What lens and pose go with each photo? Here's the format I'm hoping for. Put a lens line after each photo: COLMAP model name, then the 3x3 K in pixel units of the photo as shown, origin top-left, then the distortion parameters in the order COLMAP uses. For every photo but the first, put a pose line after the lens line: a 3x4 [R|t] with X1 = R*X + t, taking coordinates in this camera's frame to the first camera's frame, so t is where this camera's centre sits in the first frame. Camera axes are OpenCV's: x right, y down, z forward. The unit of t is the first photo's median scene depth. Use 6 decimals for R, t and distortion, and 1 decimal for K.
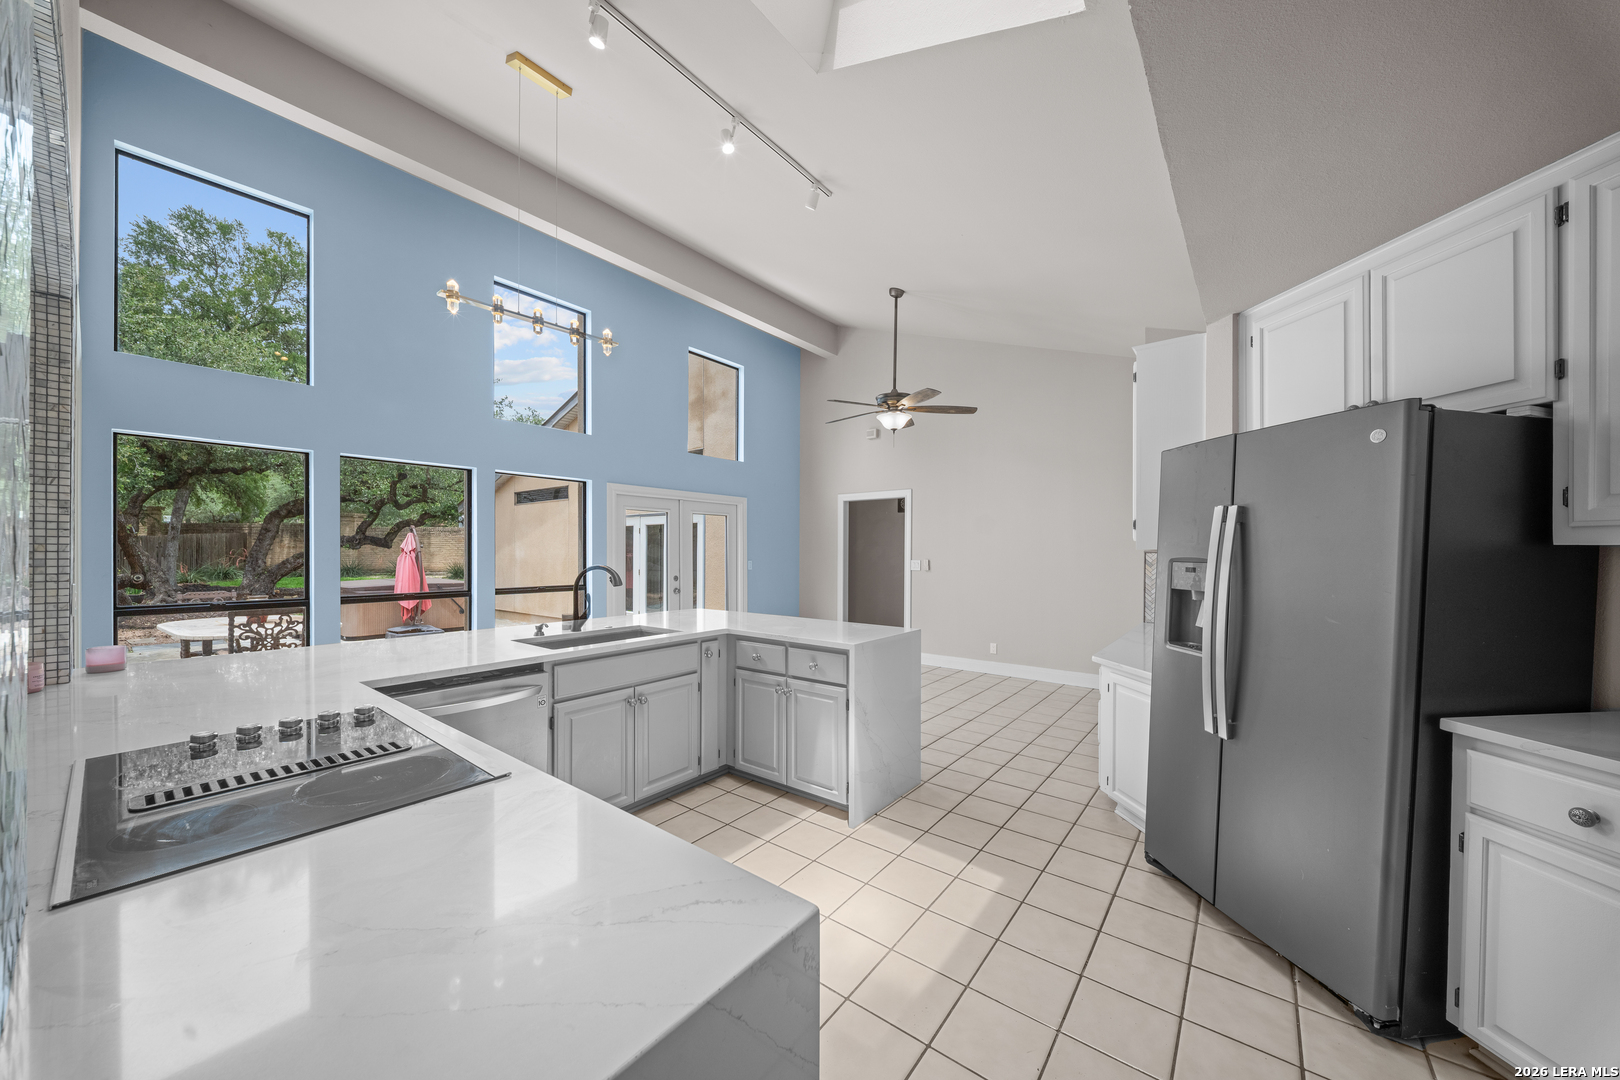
lens RADIAL K [[567.8, 0, 810.0], [0, 567.8, 540.0], [0, 0, 1]] dist [-0.000120, -0.000028]
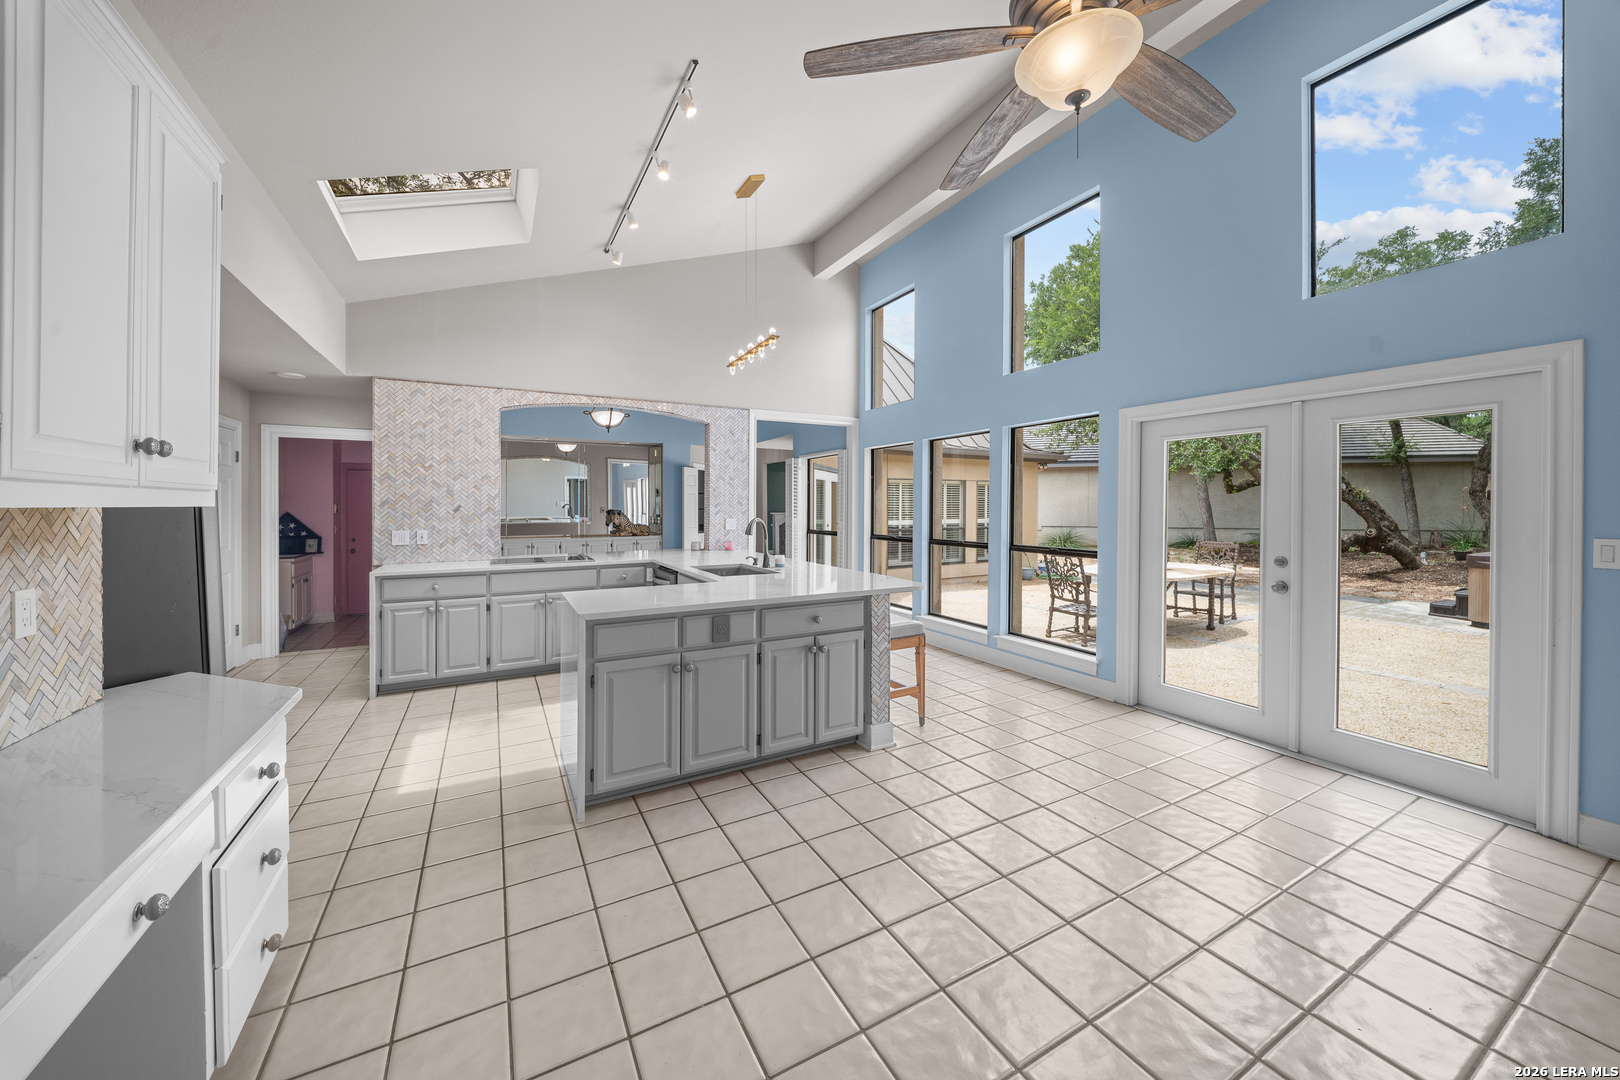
lens RADIAL K [[569.0, 0, 808.6], [0, 569.0, 501.7], [0, 0, 1]] dist [-0.000030, -0.000018]
pose [[-0.393695, 0.001658, -0.919240, 0.769335], [0.006894, 0.999976, -0.001149, 0.006486], [0.919215, -0.006789, -0.393696, 1.589814]]
